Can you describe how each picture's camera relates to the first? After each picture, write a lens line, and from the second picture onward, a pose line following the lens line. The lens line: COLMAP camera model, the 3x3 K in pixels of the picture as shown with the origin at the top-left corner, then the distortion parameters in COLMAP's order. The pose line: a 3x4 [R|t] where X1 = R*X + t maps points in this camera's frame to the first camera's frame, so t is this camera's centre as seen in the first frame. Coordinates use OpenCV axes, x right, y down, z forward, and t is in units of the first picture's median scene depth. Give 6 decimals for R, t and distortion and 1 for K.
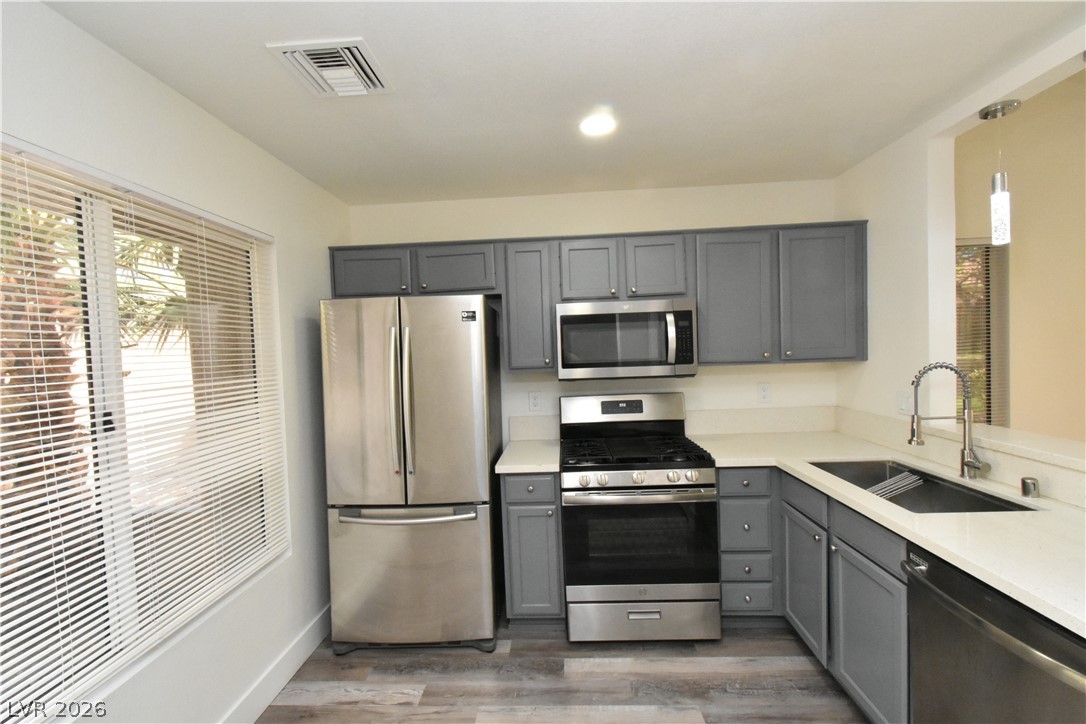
lens RADIAL K [[479.7, 0, 540.4], [0, 479.7, 363.6], [0, 0, 1]] dist [0.008049, -0.004571]
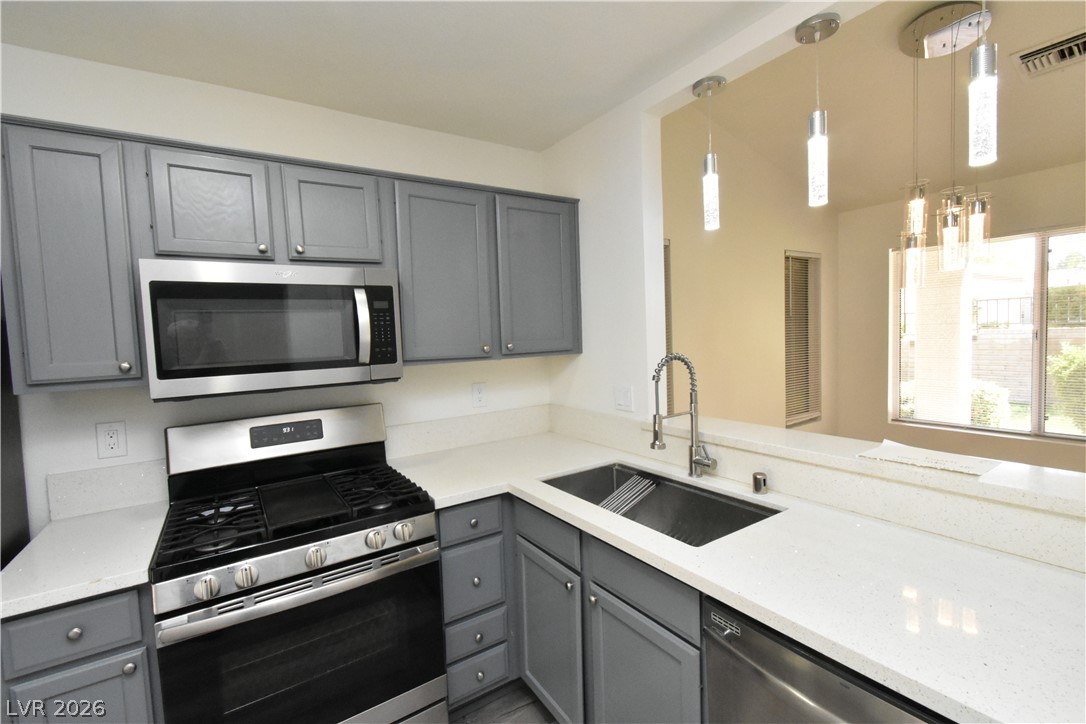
lens RADIAL K [[479.7, 0, 538.9], [0, 479.7, 360.4], [0, 0, 1]] dist [0.008049, -0.004571]
pose [[0.808601, -0.029282, 0.587628, 0.082311], [0.029316, 0.999525, 0.009468, -0.004033], [-0.587626, 0.009571, 0.809076, 0.342739]]
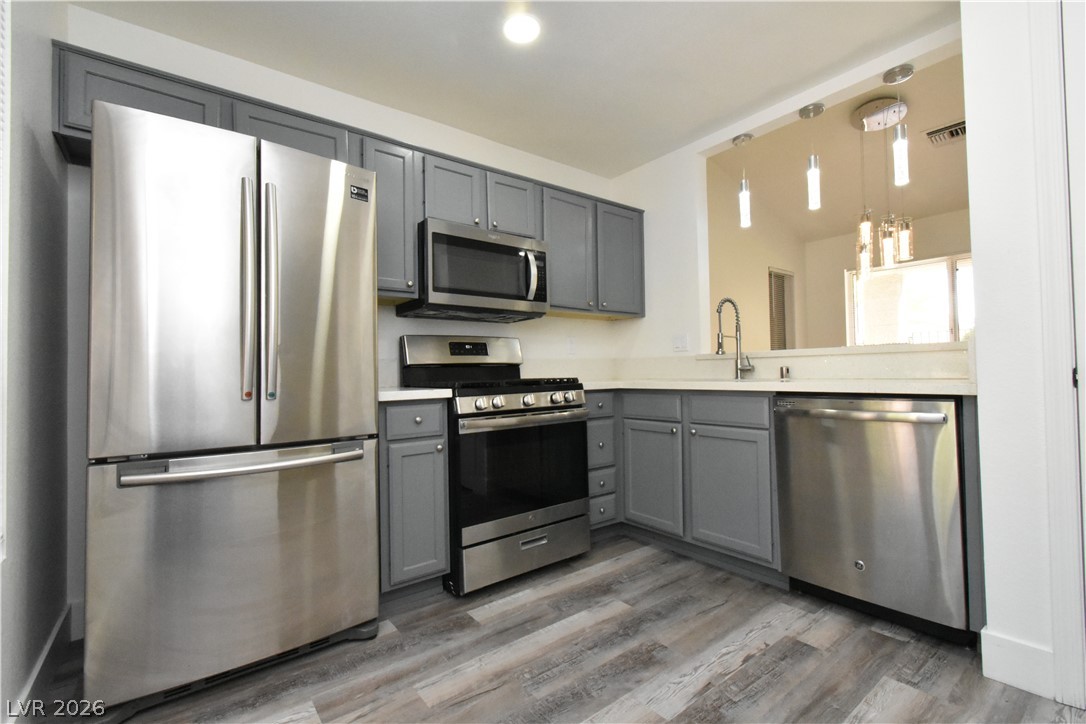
lens RADIAL K [[479.7, 0, 540.4], [0, 479.7, 361.1], [0, 0, 1]] dist [0.008049, -0.004571]
pose [[0.762514, 0.038567, 0.645821, -0.409908], [0.012454, 0.997162, -0.074253, 0.229052], [-0.646851, 0.064662, 0.759870, 0.232195]]
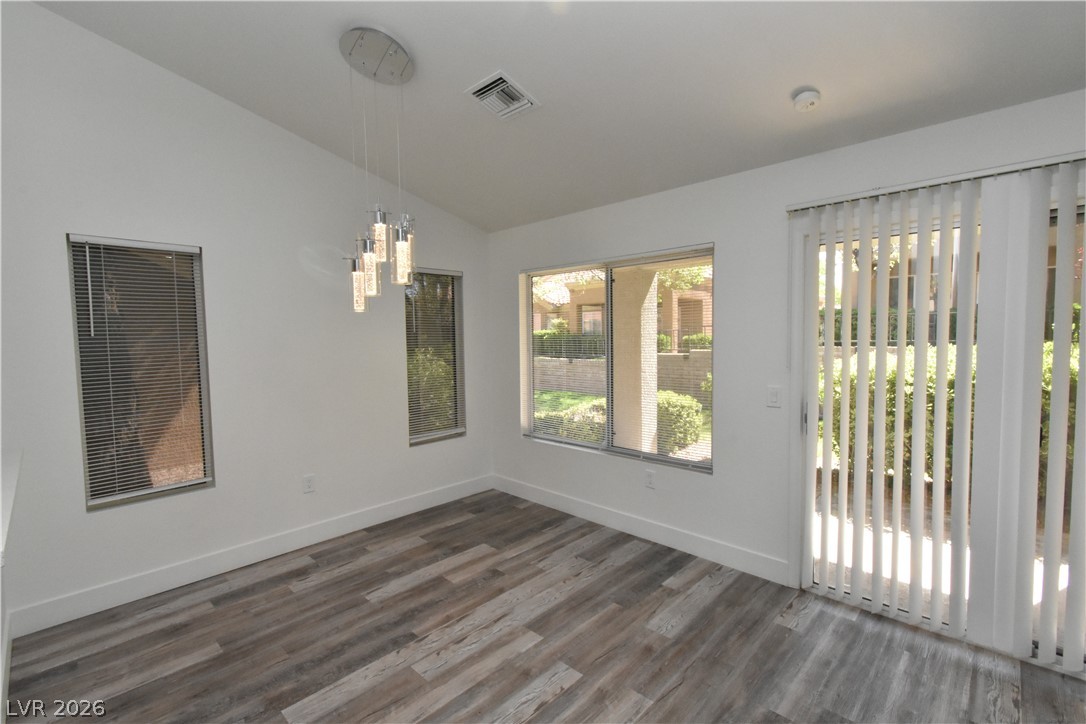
lens RADIAL K [[479.7, 0, 541.1], [0, 479.7, 361.2], [0, 0, 1]] dist [0.008049, -0.004571]
pose [[0.661501, -0.012490, 0.749840, 0.828655], [0.017451, 0.999847, 0.001259, -0.012841], [-0.749741, 0.012253, 0.661618, -0.263824]]
